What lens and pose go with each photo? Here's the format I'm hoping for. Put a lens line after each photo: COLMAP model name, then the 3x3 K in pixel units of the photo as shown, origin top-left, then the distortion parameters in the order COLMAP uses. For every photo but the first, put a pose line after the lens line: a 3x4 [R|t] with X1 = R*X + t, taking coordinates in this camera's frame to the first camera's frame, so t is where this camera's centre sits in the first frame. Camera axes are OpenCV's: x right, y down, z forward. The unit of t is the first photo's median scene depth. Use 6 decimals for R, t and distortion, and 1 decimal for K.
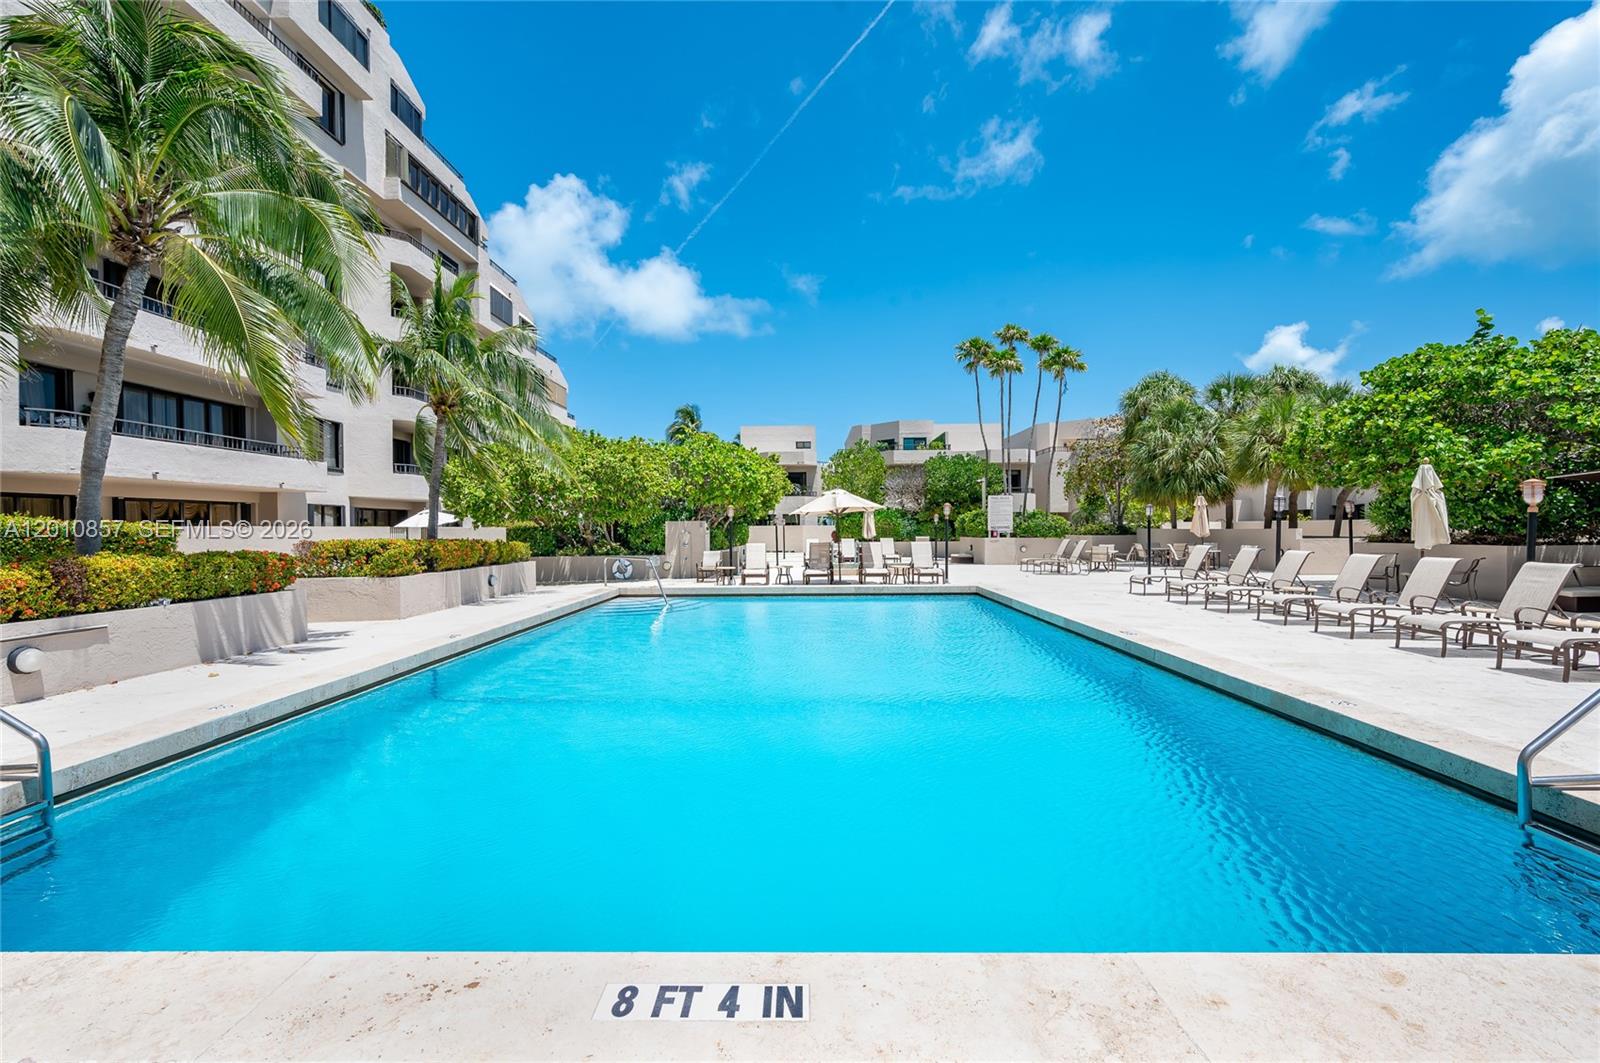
lens RADIAL K [[673.0, 0, 800.0], [0, 673.0, 531.5], [0, 0, 1]] dist [0.000587, -0.000220]
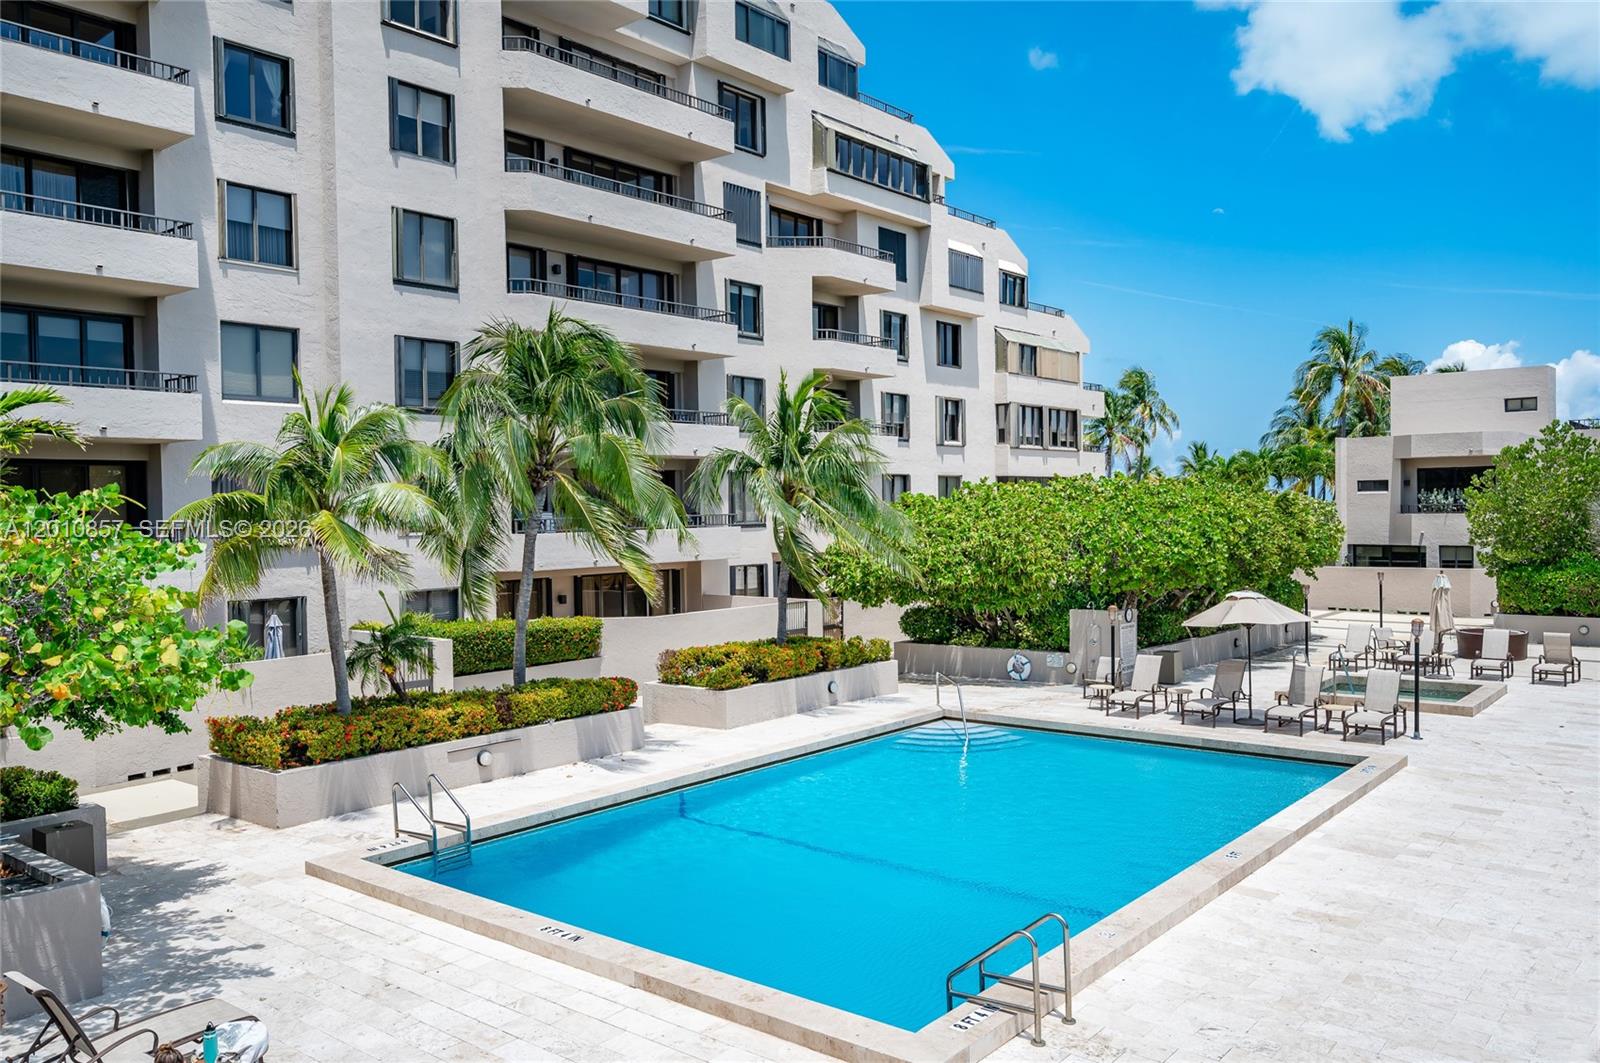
lens RADIAL K [[1217.8, 0, 800.0], [0, 1217.8, 531.5], [0, 0, 1]] dist [-0.000526, -0.000016]
pose [[0.784491, 0.008813, -0.620078, 0.439094], [0.004100, 0.999803, 0.019397, -0.138688], [0.620127, -0.017759, 0.784301, -0.290774]]
